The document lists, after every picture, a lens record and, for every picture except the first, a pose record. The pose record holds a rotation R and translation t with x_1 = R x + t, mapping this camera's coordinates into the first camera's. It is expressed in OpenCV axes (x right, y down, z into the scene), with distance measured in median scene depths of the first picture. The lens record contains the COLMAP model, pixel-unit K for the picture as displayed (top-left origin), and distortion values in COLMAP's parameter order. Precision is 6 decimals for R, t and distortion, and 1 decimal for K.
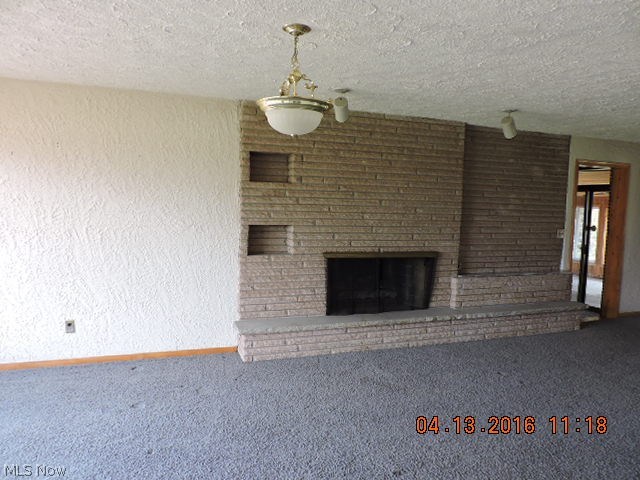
lens RADIAL K [[457.6, 0, 321.3], [0, 457.6, 239.1], [0, 0, 1]] dist [-0.014452, -0.000649]
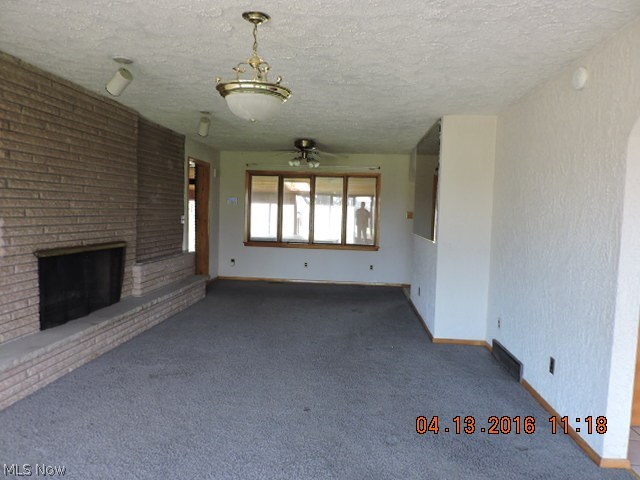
lens RADIAL K [[457.6, 0, 320.3], [0, 457.6, 238.5], [0, 0, 1]] dist [-0.014452, -0.000649]
pose [[0.424005, -0.071000, 0.902872, -0.482972], [0.056019, 0.997069, 0.052100, -0.005297], [-0.903926, 0.028487, 0.426740, 0.227879]]
